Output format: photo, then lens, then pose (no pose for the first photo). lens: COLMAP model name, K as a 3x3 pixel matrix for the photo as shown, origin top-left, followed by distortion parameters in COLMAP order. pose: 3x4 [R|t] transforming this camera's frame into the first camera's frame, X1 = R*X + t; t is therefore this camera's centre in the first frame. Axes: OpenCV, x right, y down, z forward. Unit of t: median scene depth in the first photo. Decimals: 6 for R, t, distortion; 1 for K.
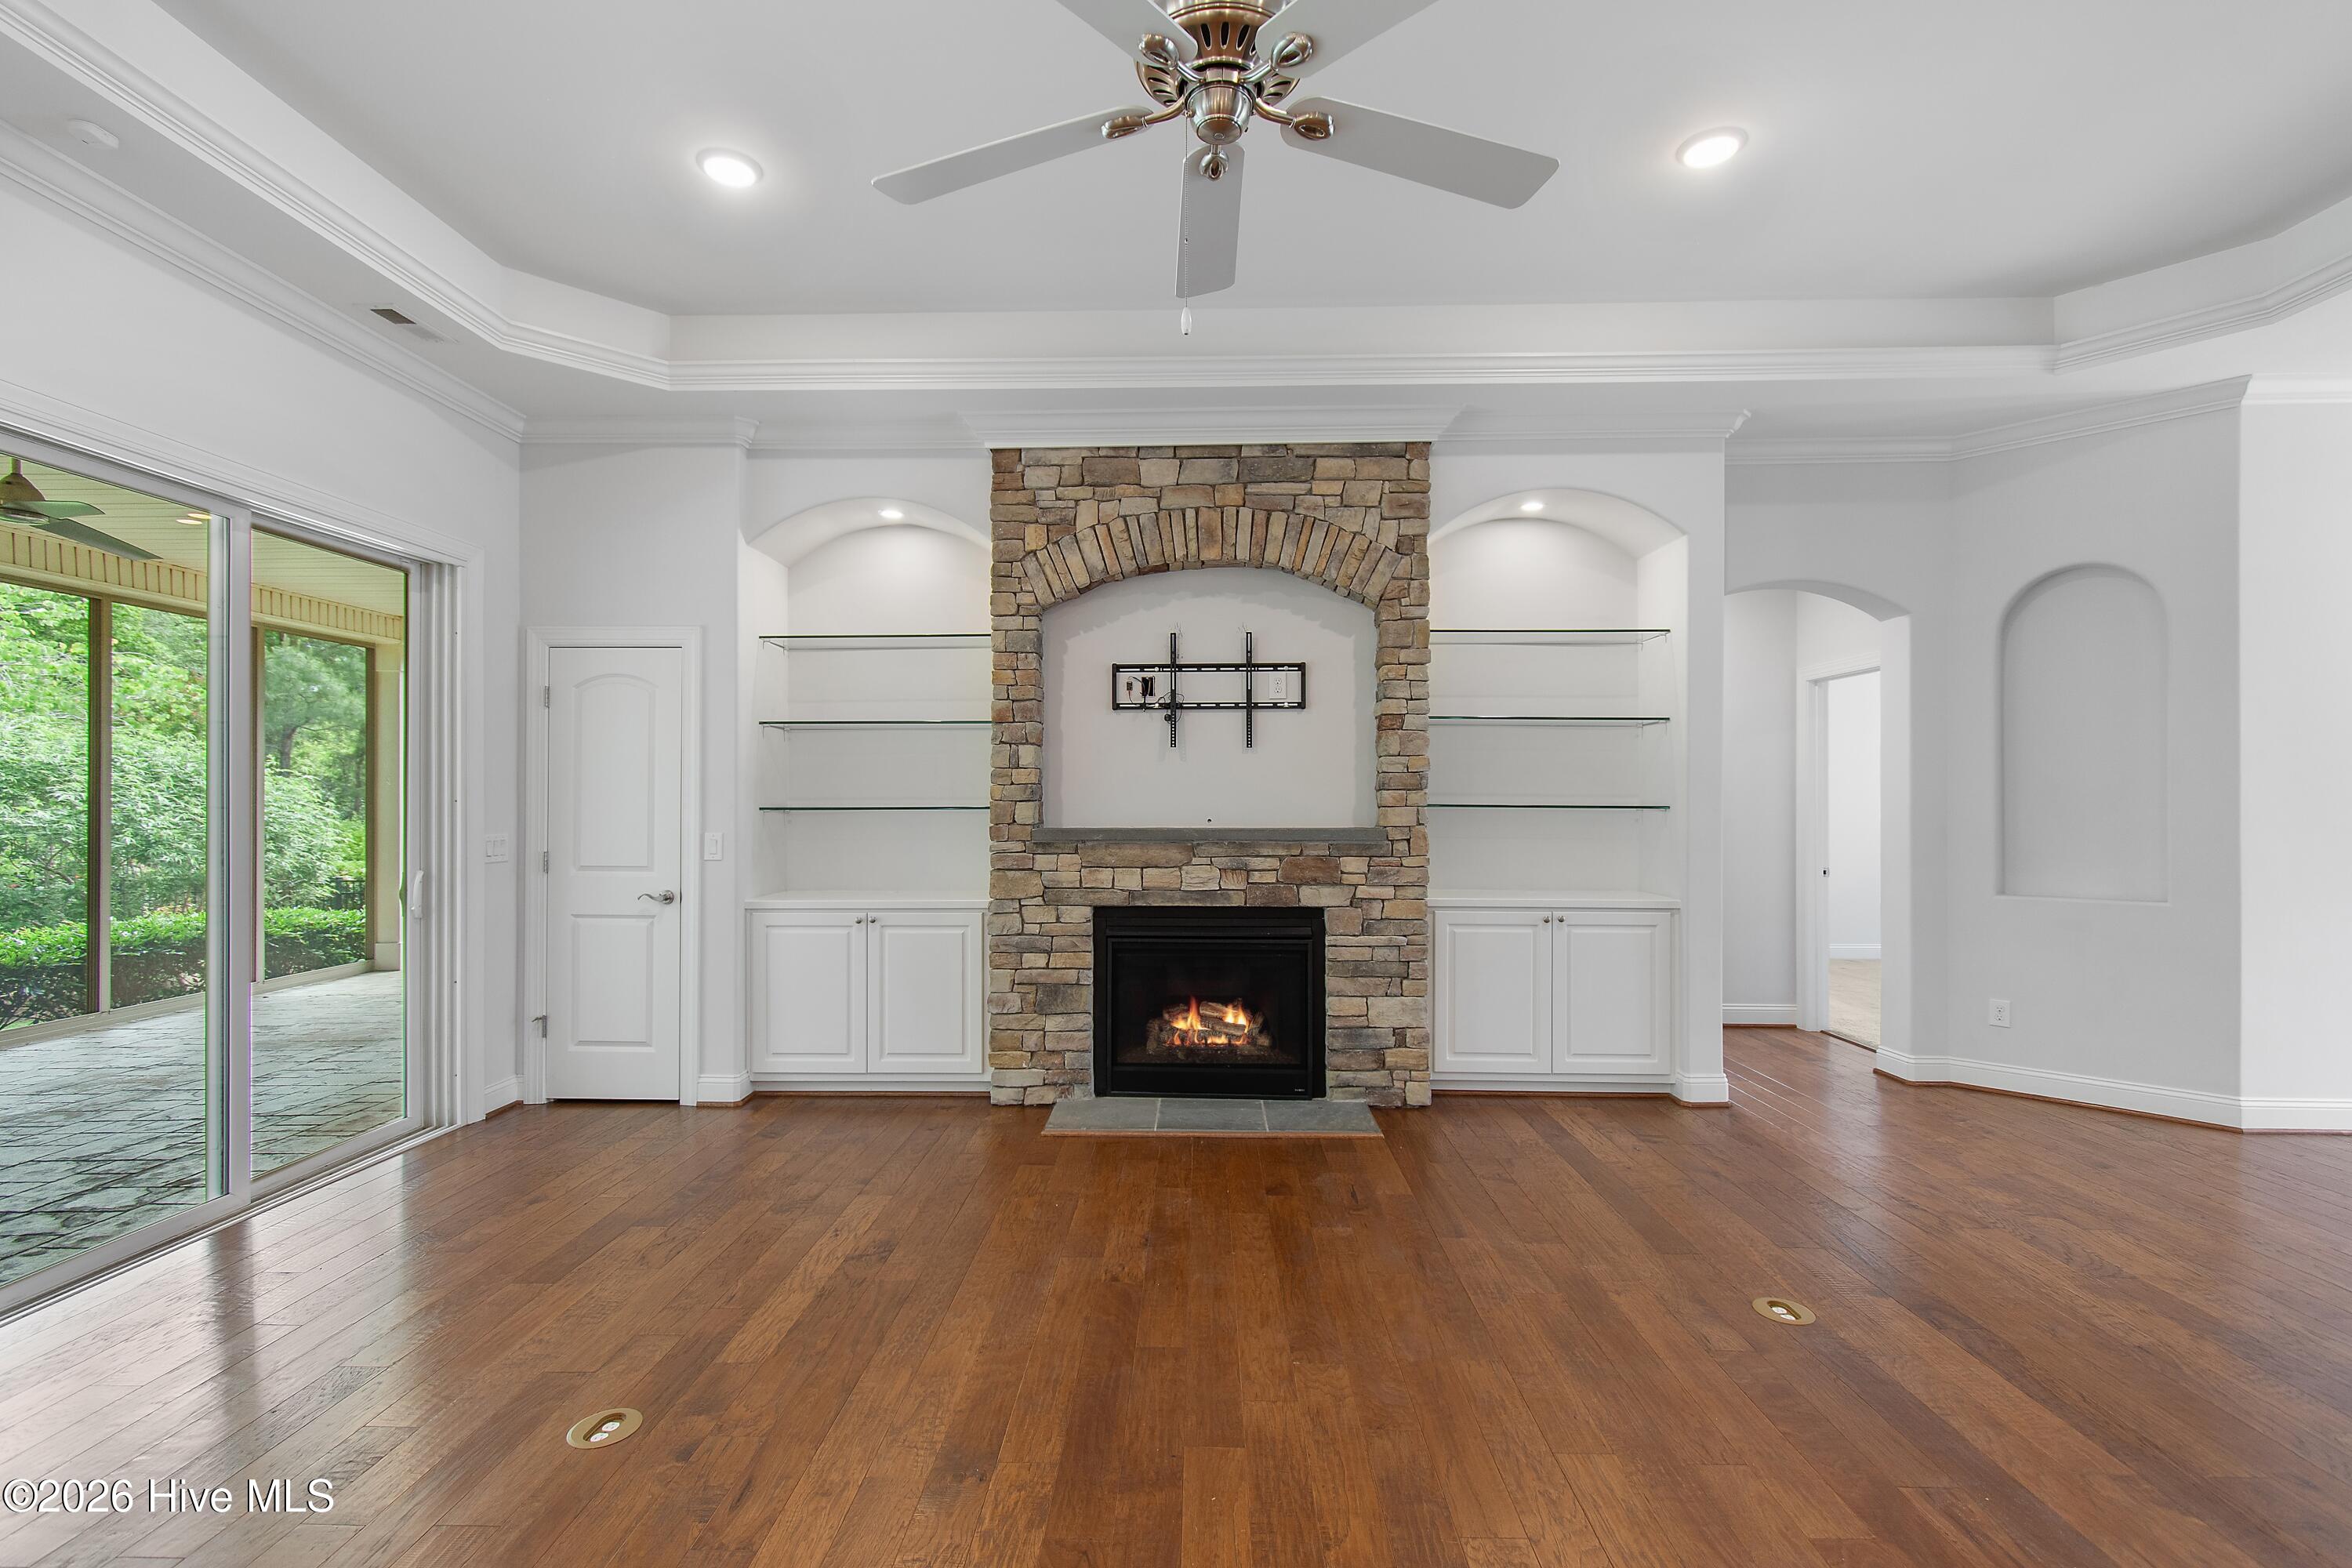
lens RADIAL K [[1058.8, 0, 1174.6], [0, 1058.8, 797.4], [0, 0, 1]] dist [0.000002, 0.000259]
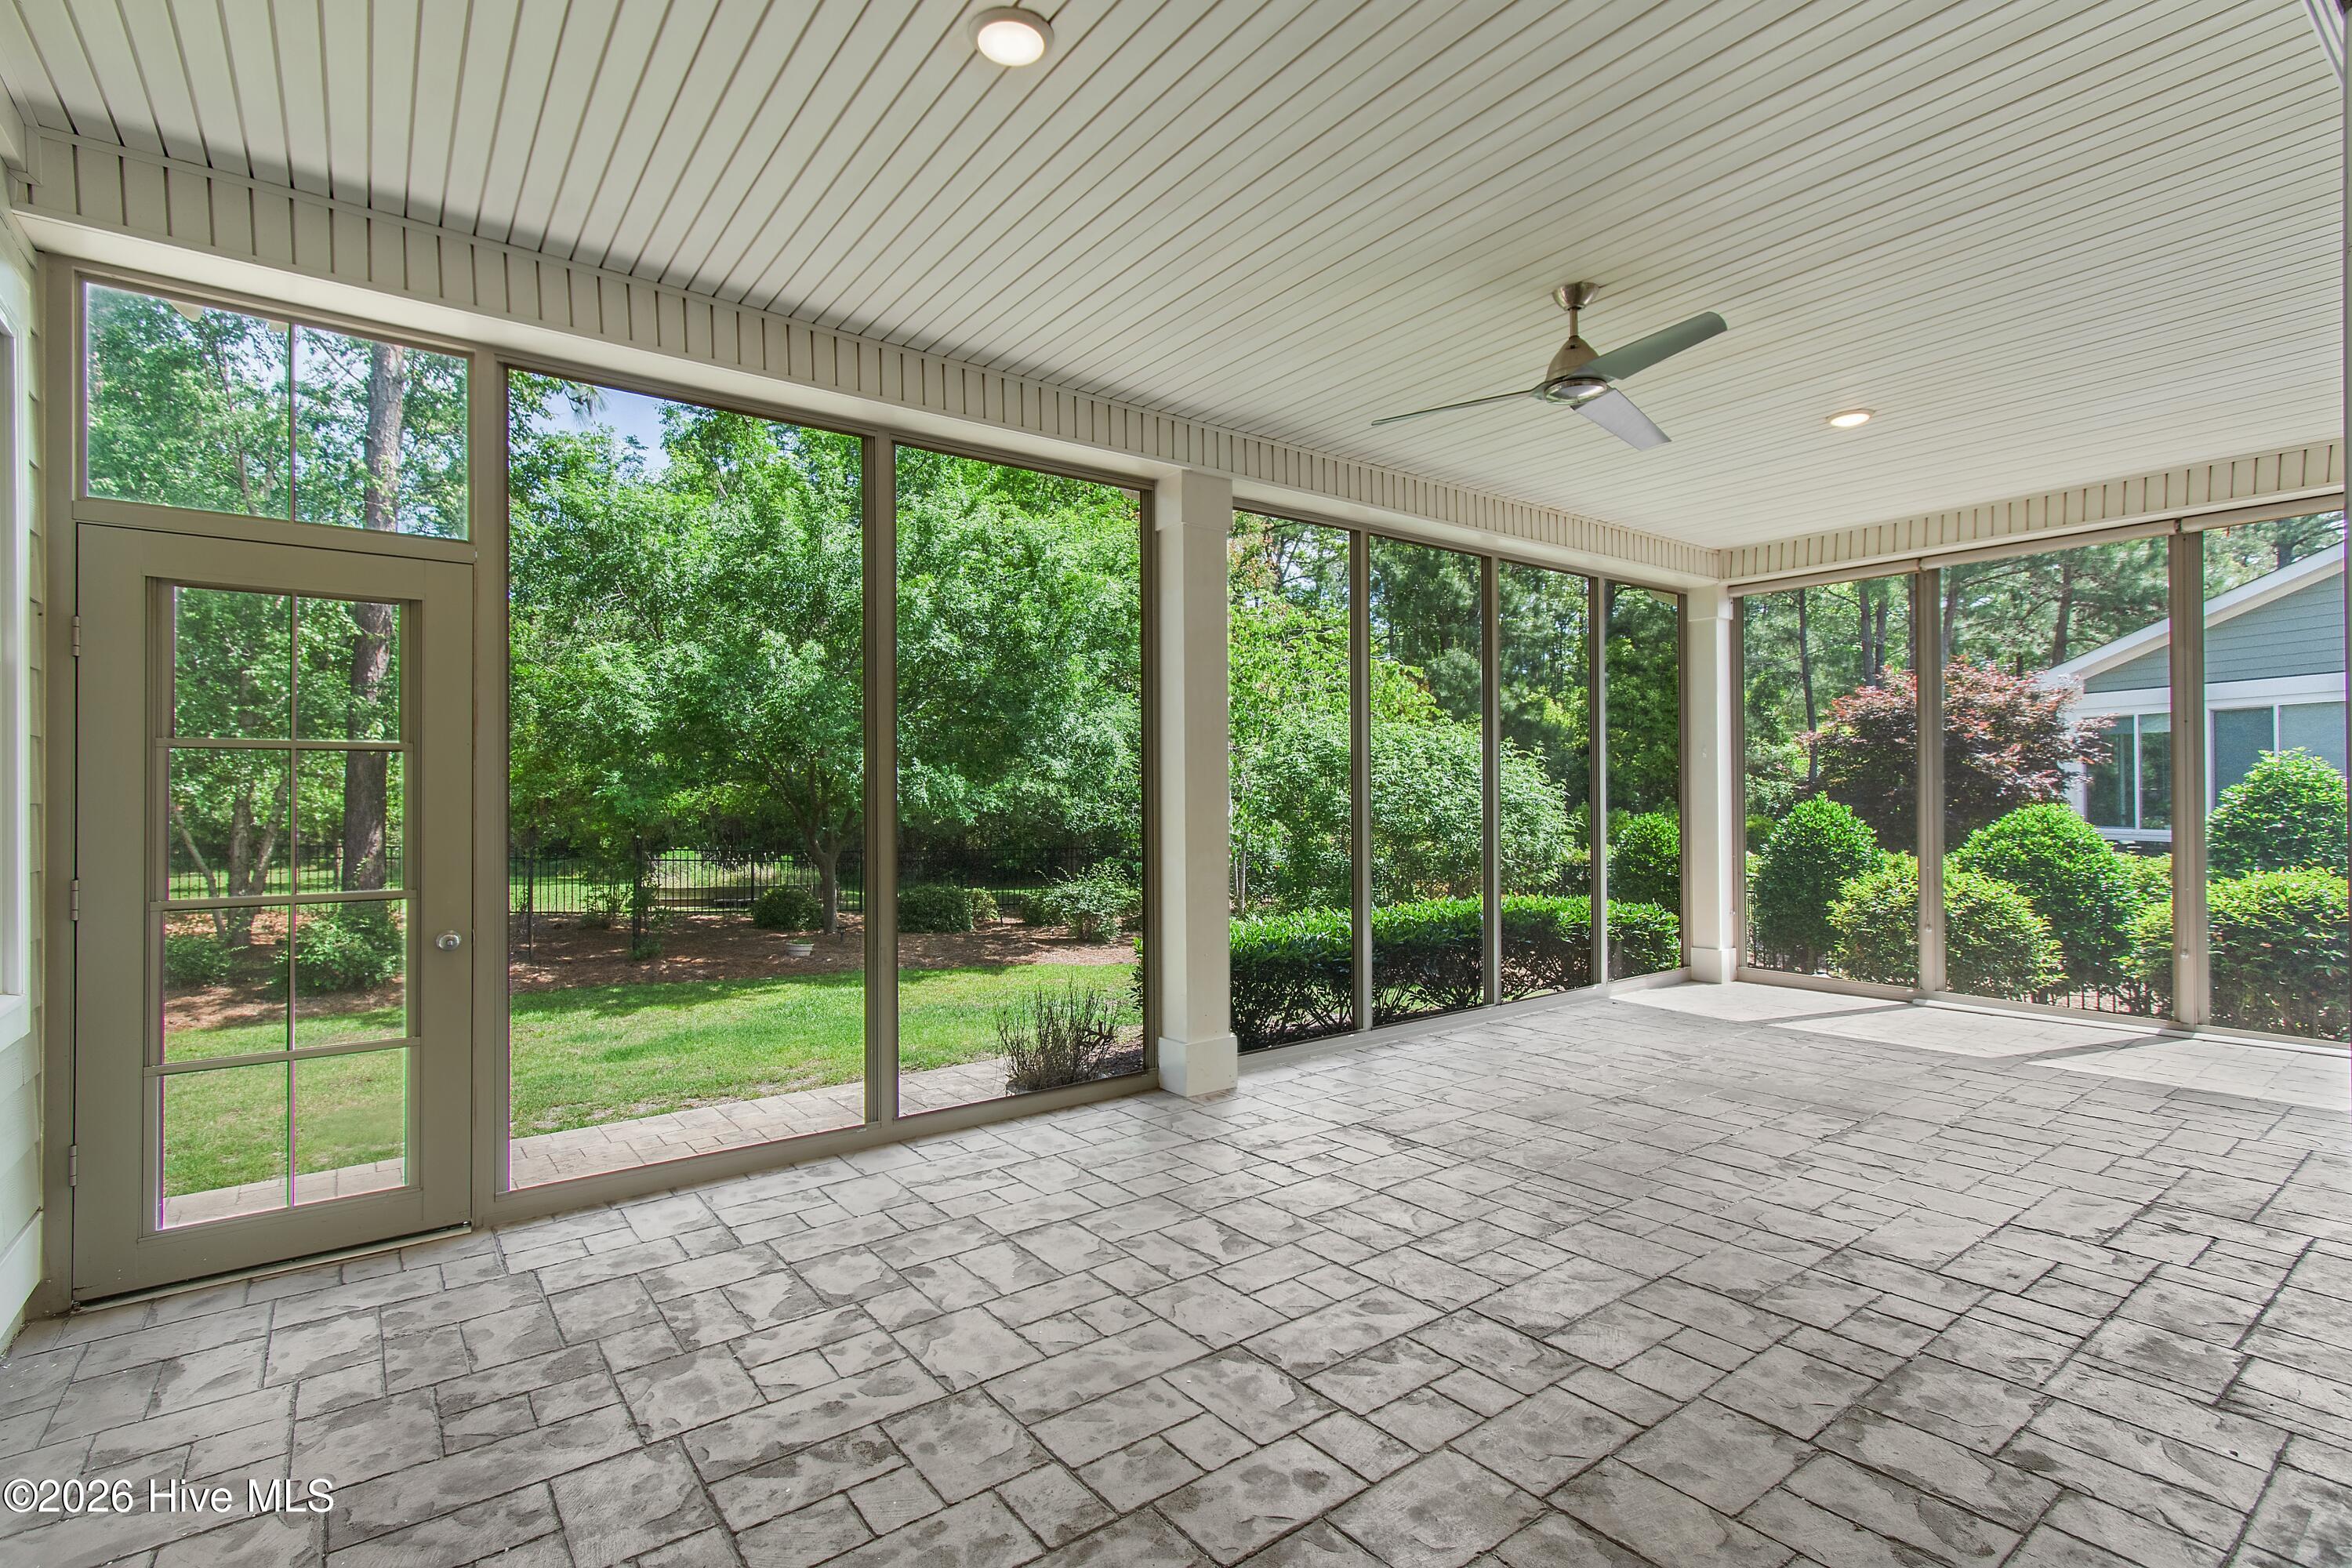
lens RADIAL K [[1058.8, 0, 1168.1], [0, 1058.8, 788.5], [0, 0, 1]] dist [0.000002, 0.000259]
pose [[0.633375, -0.006792, -0.773816, -0.684882], [0.009351, 0.999956, -0.001123, 0.016670], [0.773789, -0.006525, 0.633410, 0.279174]]
